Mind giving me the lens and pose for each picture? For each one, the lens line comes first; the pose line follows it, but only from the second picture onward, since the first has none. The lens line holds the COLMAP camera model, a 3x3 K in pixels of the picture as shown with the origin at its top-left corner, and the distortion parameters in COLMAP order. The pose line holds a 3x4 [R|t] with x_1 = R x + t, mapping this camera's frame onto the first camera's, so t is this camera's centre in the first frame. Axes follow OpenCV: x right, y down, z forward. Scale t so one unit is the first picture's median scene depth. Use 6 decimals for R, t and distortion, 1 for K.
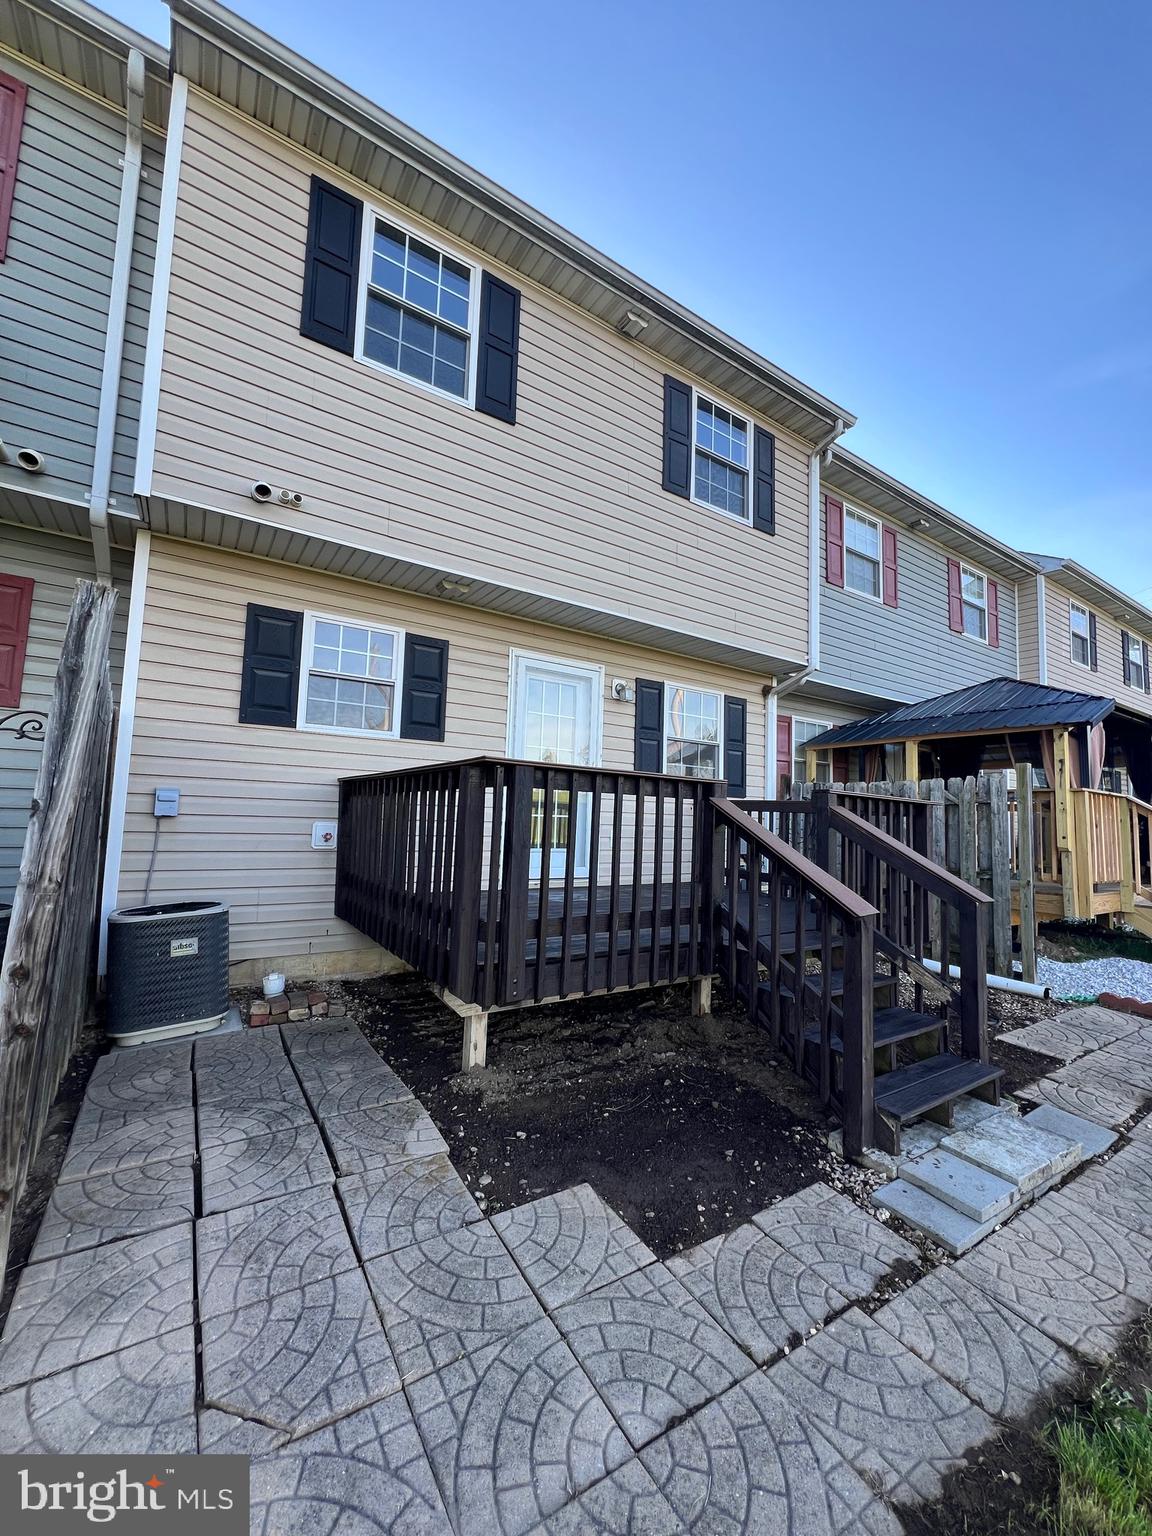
lens RADIAL K [[609.3, 0, 579.3], [0, 609.3, 766.6], [0, 0, 1]] dist [0.001721, 0.000051]
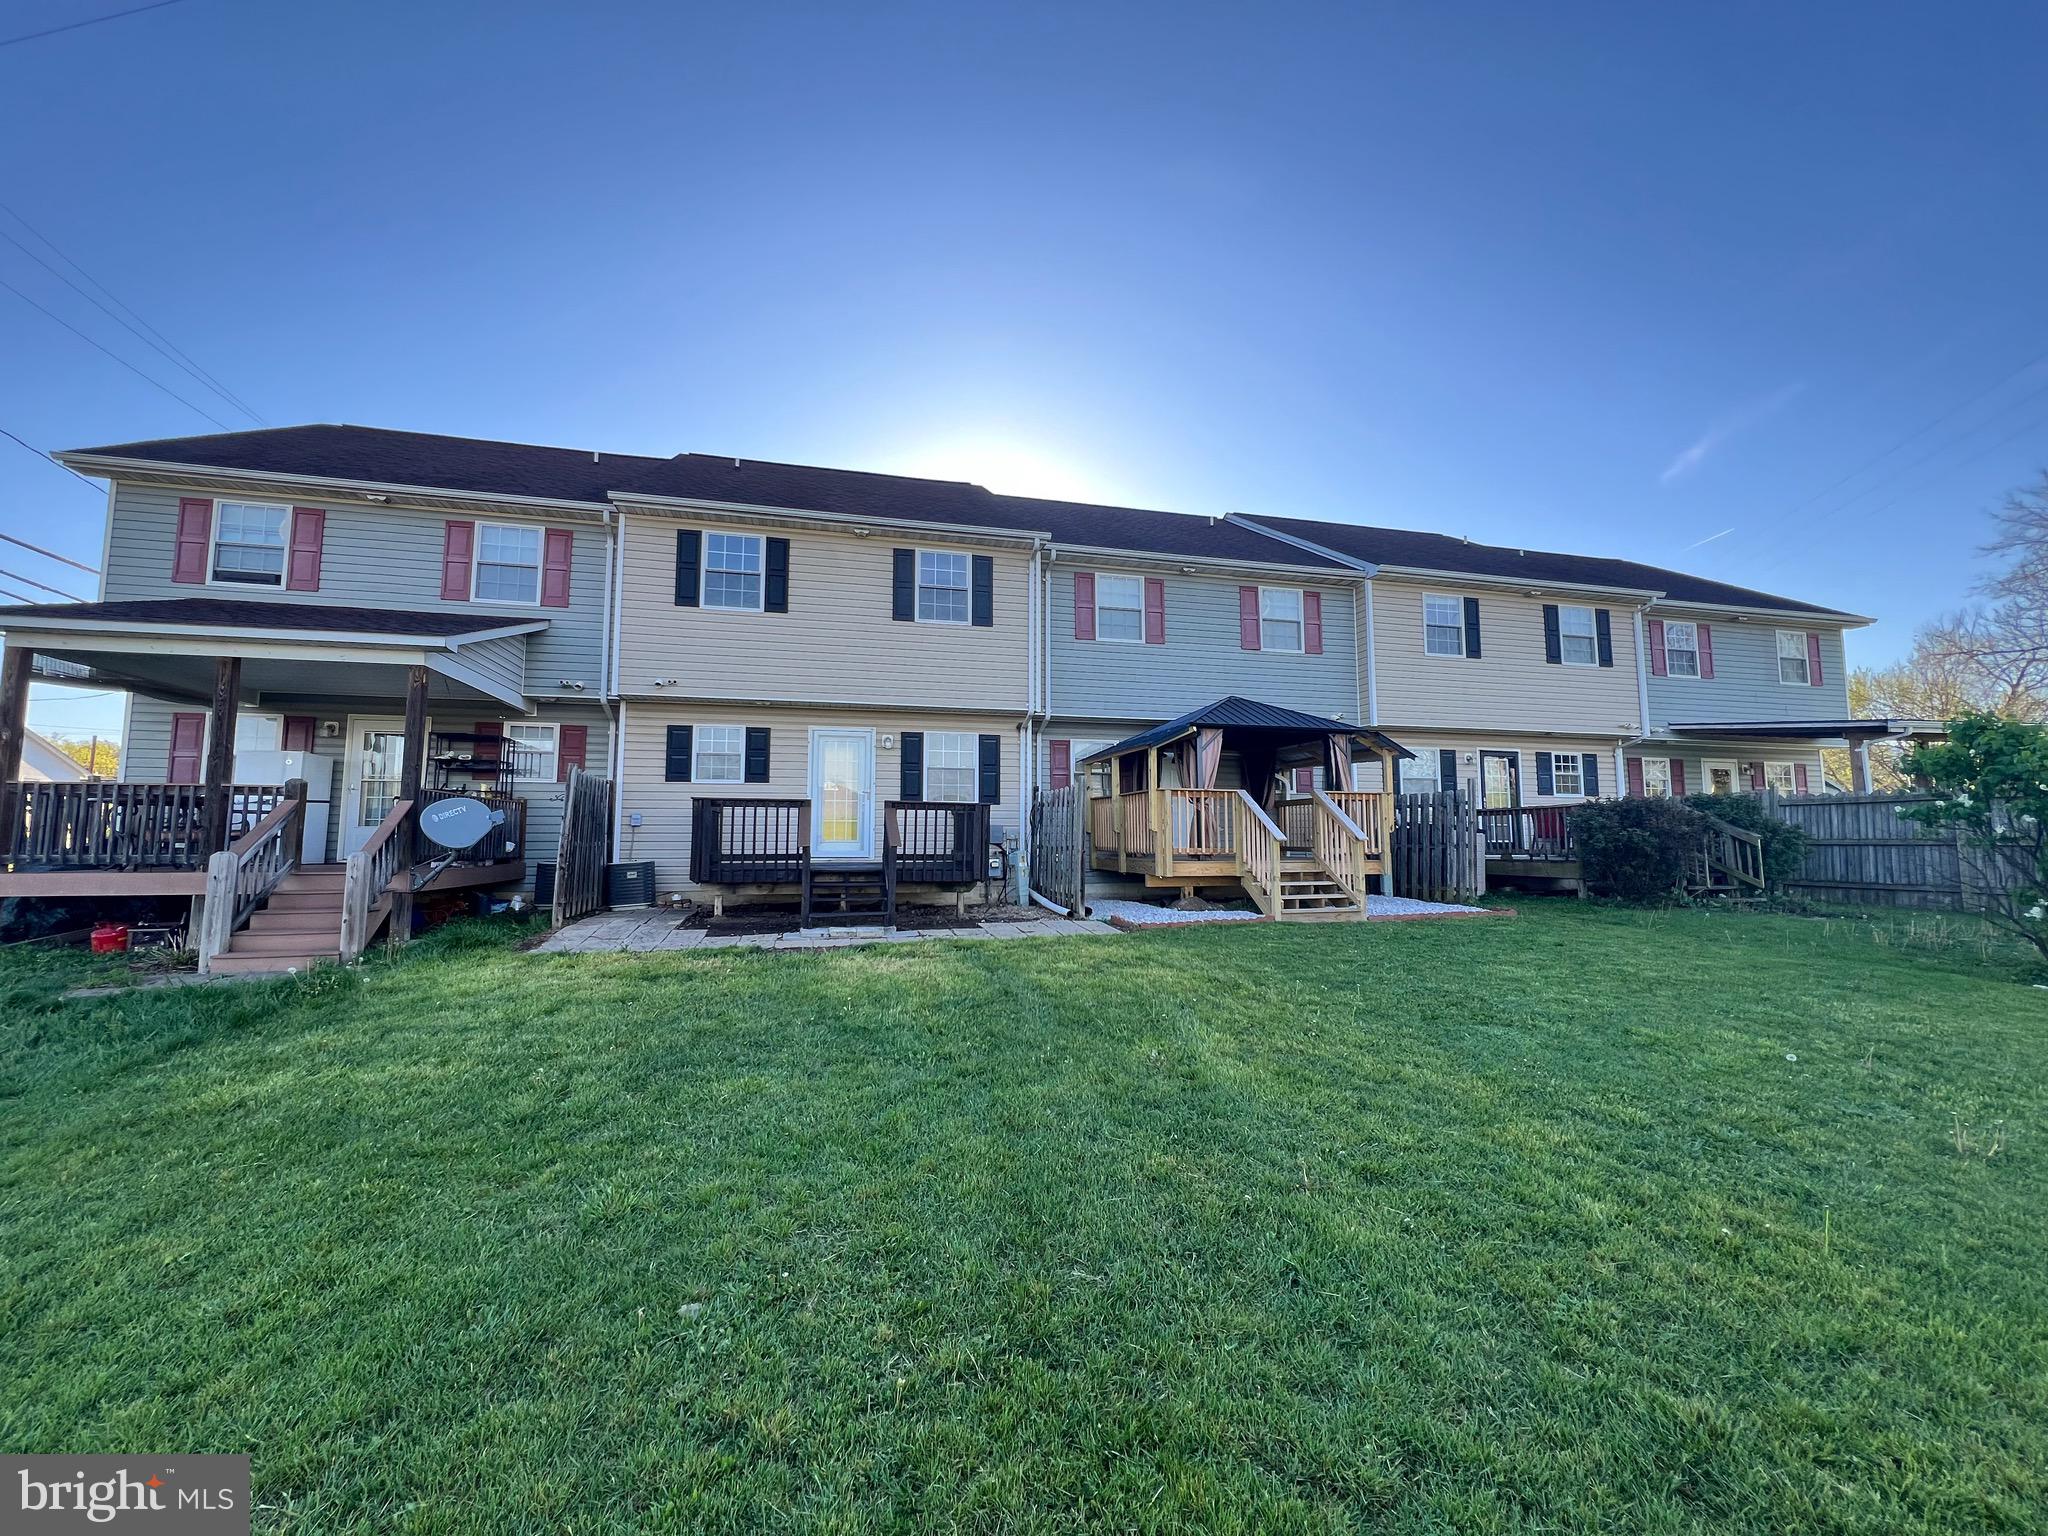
lens RADIAL K [[812.3, 0, 1024.4], [0, 812.3, 767.1], [0, 0, 1]] dist [0.001721, 0.000051]
pose [[0.942749, -0.062910, -0.327517, 1.349616], [0.059501, 0.998019, -0.020428, 0.008884], [0.328153, -0.000229, 0.944624, -1.105625]]
